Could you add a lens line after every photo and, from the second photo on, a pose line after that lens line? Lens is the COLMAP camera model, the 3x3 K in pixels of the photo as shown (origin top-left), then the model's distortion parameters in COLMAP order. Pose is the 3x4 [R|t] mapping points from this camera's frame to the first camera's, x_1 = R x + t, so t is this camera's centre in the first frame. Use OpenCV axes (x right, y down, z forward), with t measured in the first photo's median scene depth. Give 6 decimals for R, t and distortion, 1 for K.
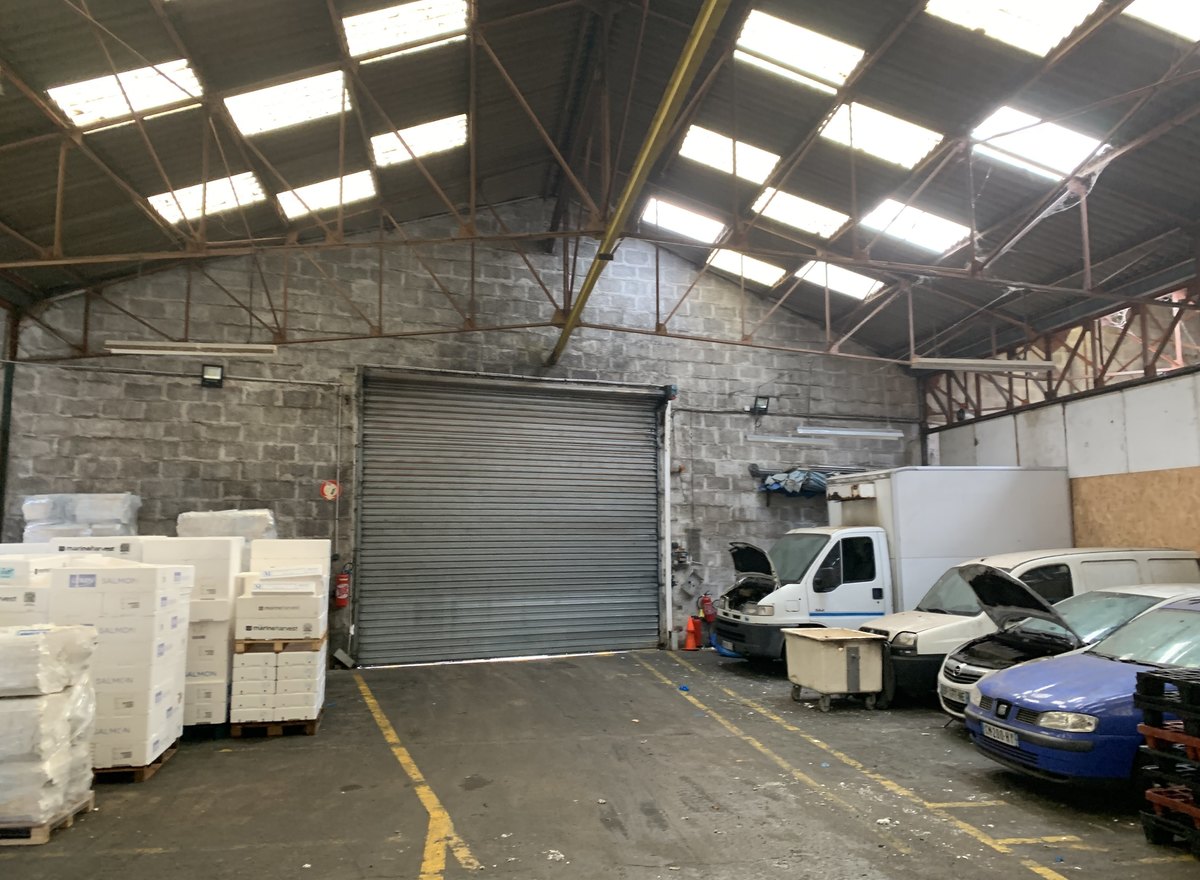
lens RADIAL K [[899.5, 0, 596.1], [0, 899.5, 436.3], [0, 0, 1]] dist [0.066464, -0.124294]
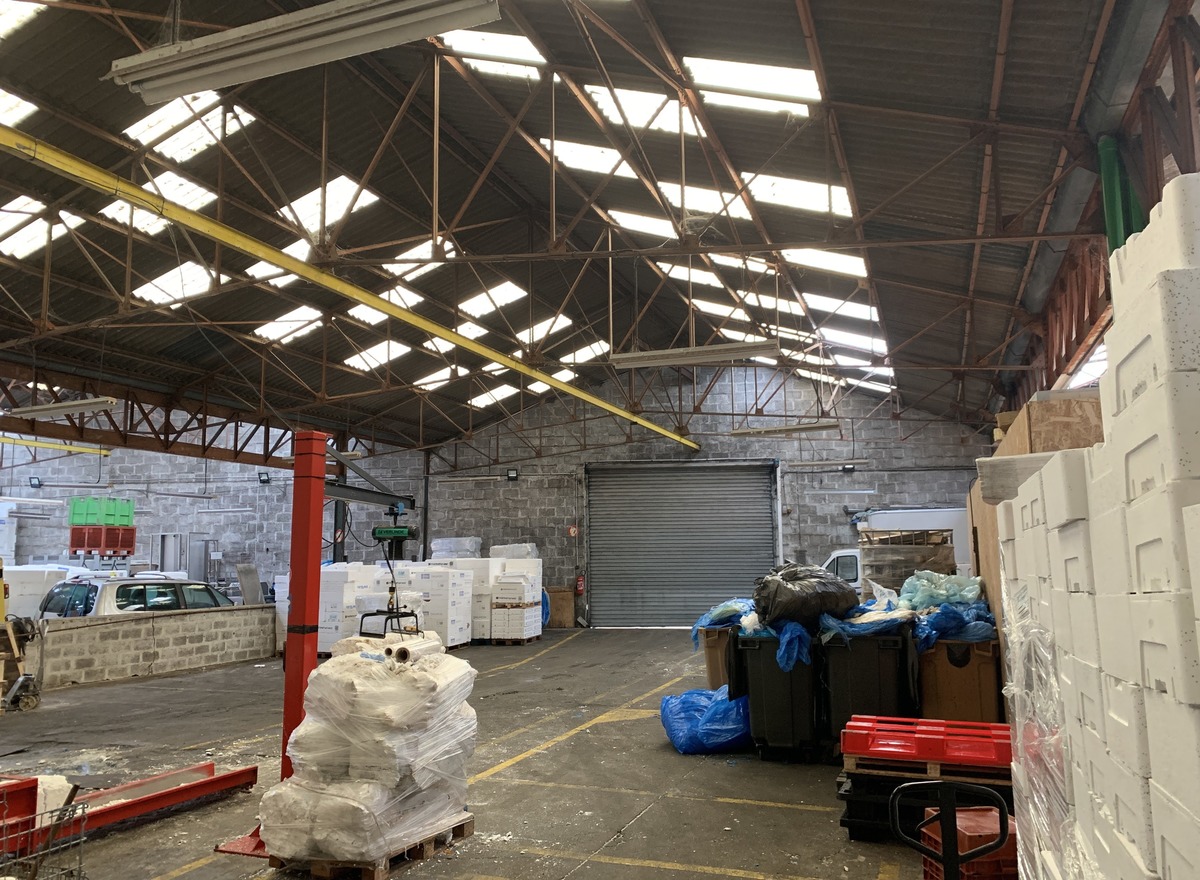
lens RADIAL K [[899.5, 0, 596.1], [0, 899.5, 436.3], [0, 0, 1]] dist [0.066464, -0.124294]
pose [[0.878592, -0.065904, -0.473004, 0.630538], [0.060773, 0.997809, -0.026142, -0.083215], [0.473691, -0.005778, 0.880672, -0.601102]]
